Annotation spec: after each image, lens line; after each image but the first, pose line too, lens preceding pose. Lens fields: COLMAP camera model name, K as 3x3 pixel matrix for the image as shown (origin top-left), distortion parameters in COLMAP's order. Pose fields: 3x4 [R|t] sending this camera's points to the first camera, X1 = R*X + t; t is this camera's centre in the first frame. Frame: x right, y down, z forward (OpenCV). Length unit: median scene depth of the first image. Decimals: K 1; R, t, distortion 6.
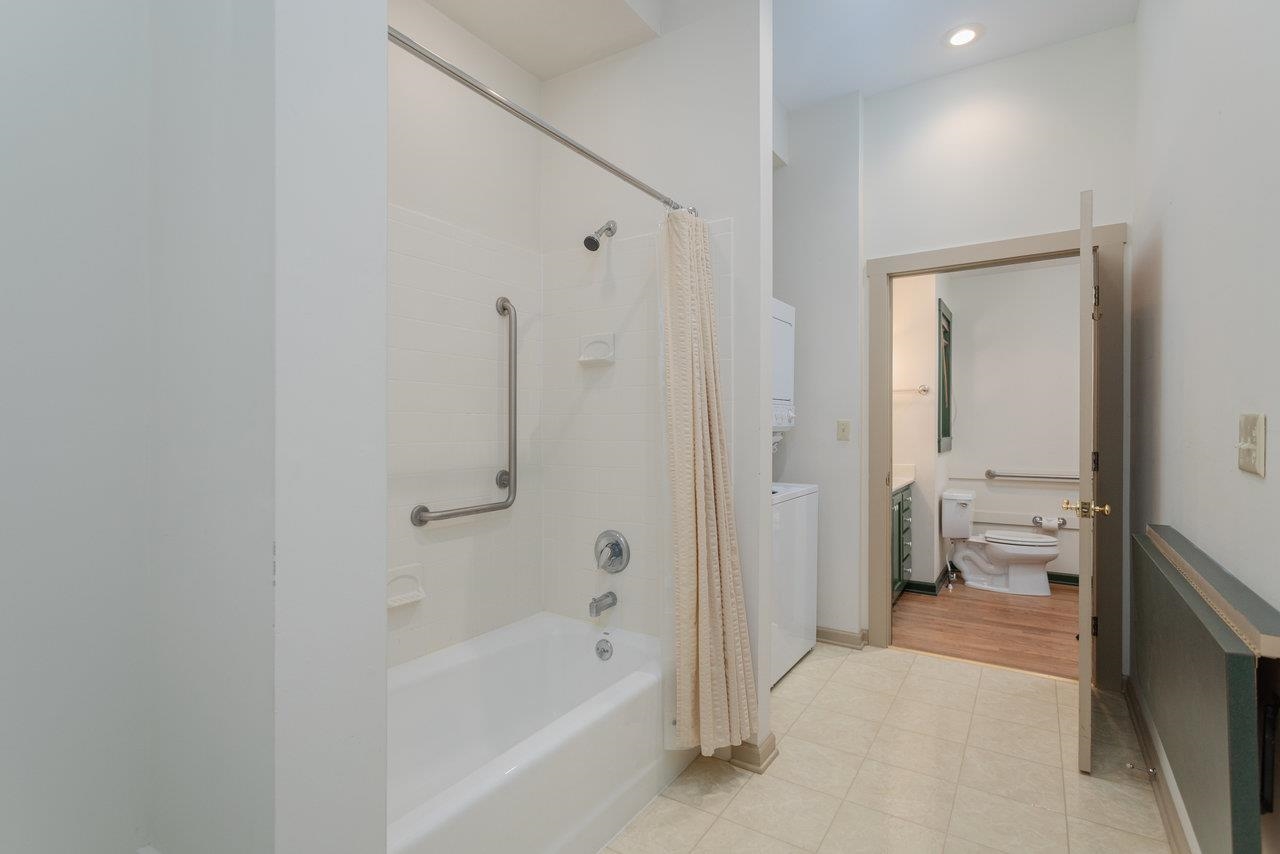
lens RADIAL K [[610.5, 0, 640.0], [0, 610.5, 427.0], [0, 0, 1]] dist [0.003100, 0.000018]
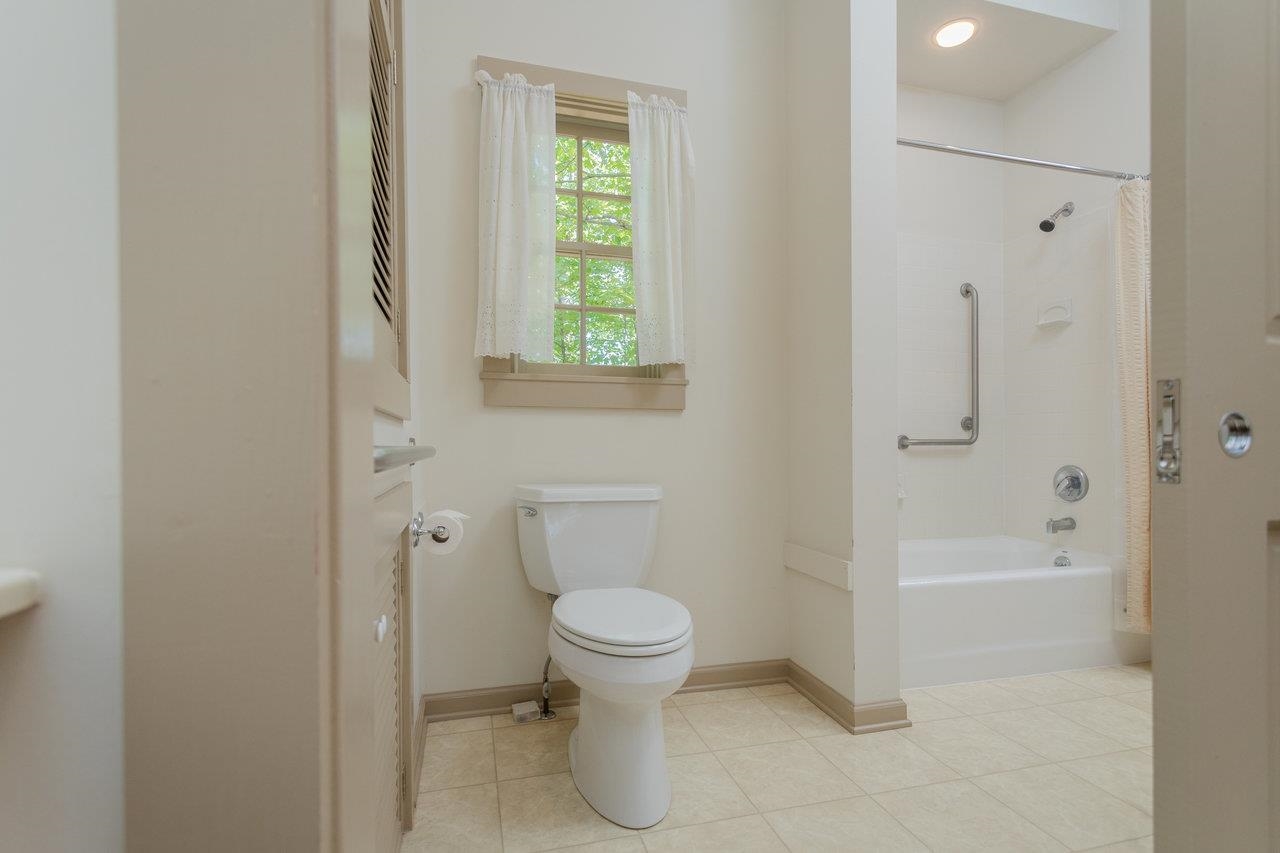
lens RADIAL K [[610.5, 0, 640.0], [0, 610.5, 426.5], [0, 0, 1]] dist [0.003100, 0.000018]
pose [[0.748169, -0.011928, -0.663401, 0.116278], [-0.006902, 0.999644, -0.025759, 0.132165], [0.663472, 0.023851, 0.747821, -0.427107]]
